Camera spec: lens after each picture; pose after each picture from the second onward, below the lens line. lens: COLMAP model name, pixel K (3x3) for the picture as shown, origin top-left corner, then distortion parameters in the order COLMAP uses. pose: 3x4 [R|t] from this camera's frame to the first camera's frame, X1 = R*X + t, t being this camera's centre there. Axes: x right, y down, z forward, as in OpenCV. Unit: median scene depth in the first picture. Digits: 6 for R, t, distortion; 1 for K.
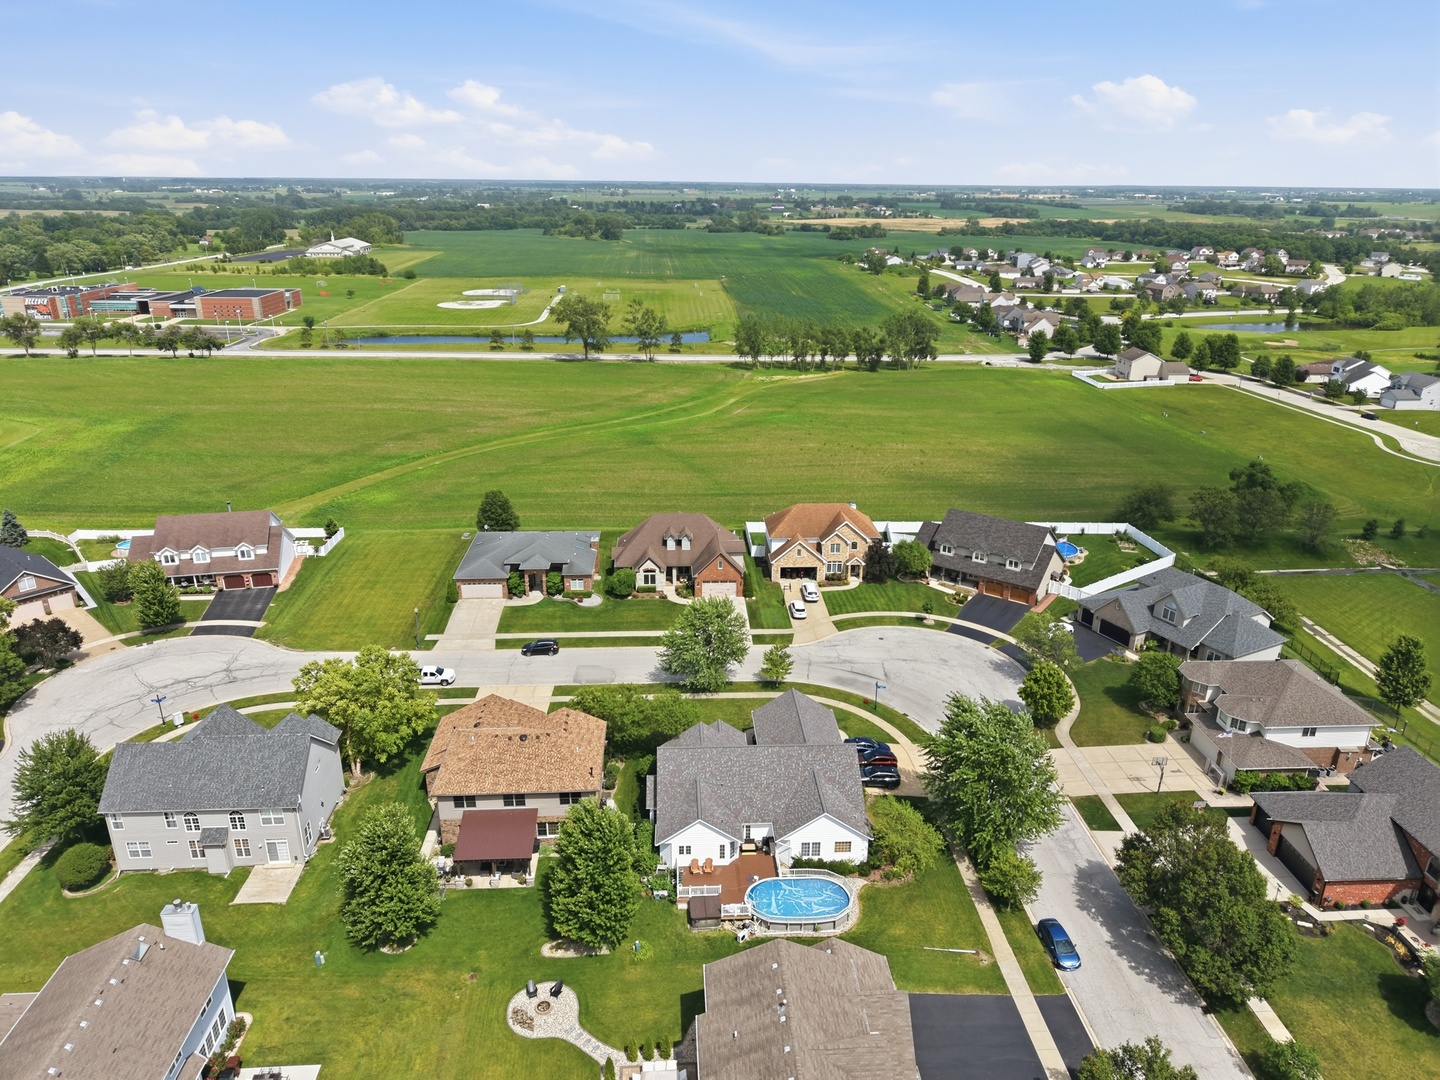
lens RADIAL K [[977.9, 0, 720.0], [0, 977.9, 540.0], [0, 0, 1]] dist [0.051754, -0.068078]
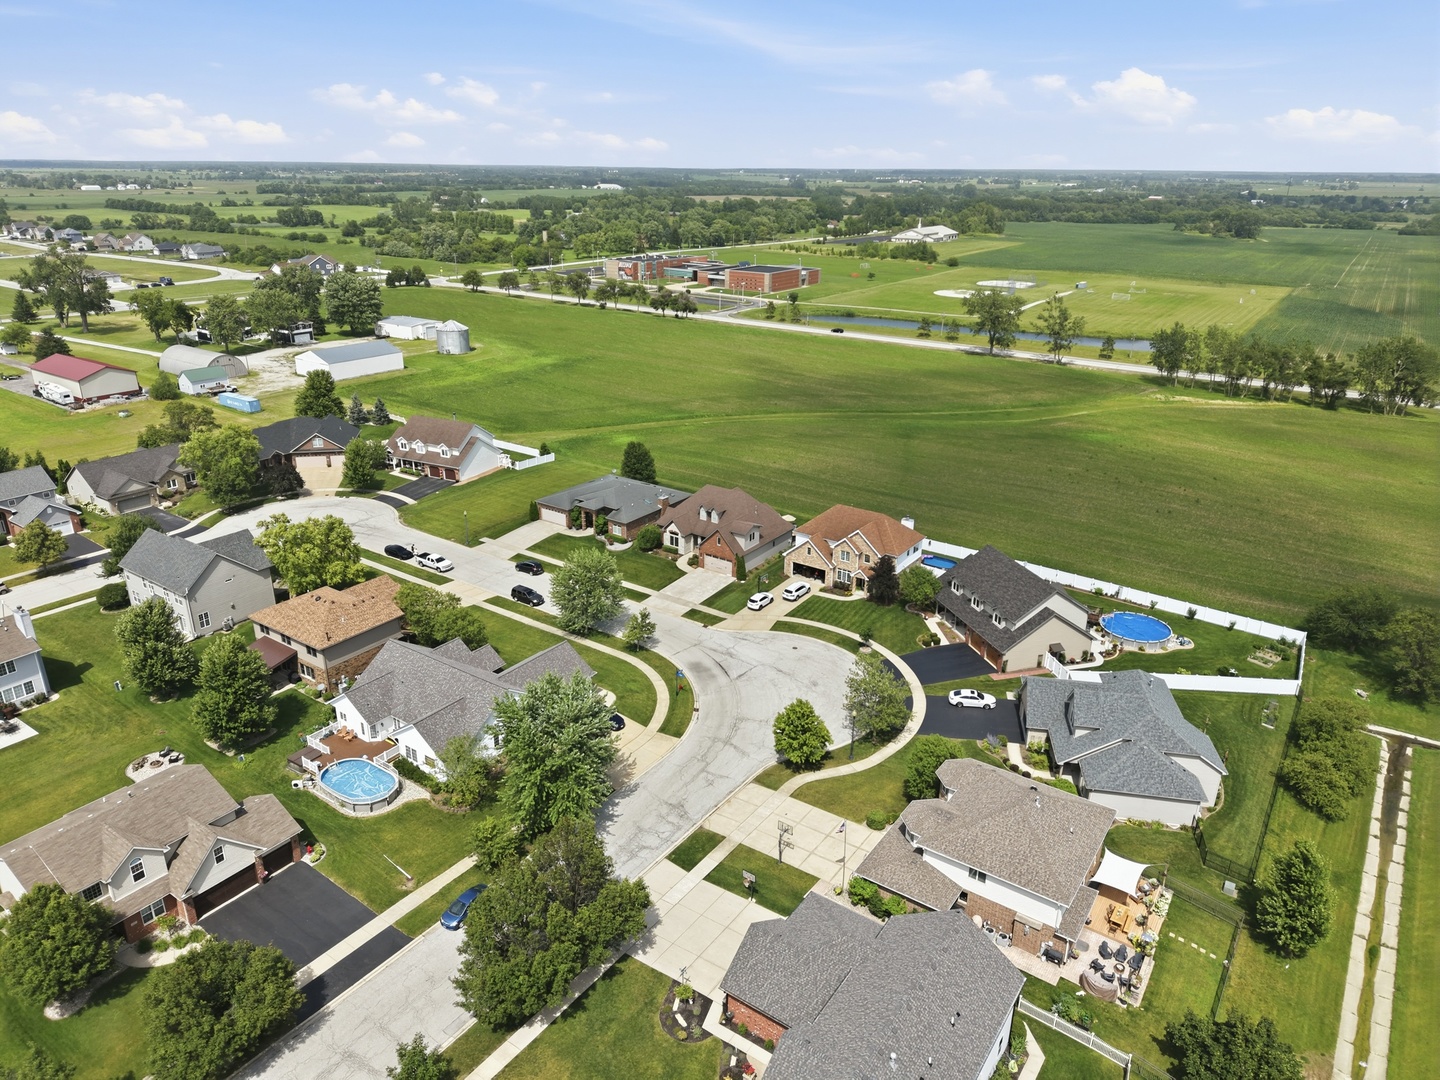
lens RADIAL K [[977.9, 0, 720.0], [0, 977.9, 540.0], [0, 0, 1]] dist [0.051754, -0.068078]
pose [[0.776204, 0.223115, -0.589684, 0.284209], [-0.218808, 0.972488, 0.079935, -0.027189], [0.591296, 0.066982, 0.803668, 0.081325]]
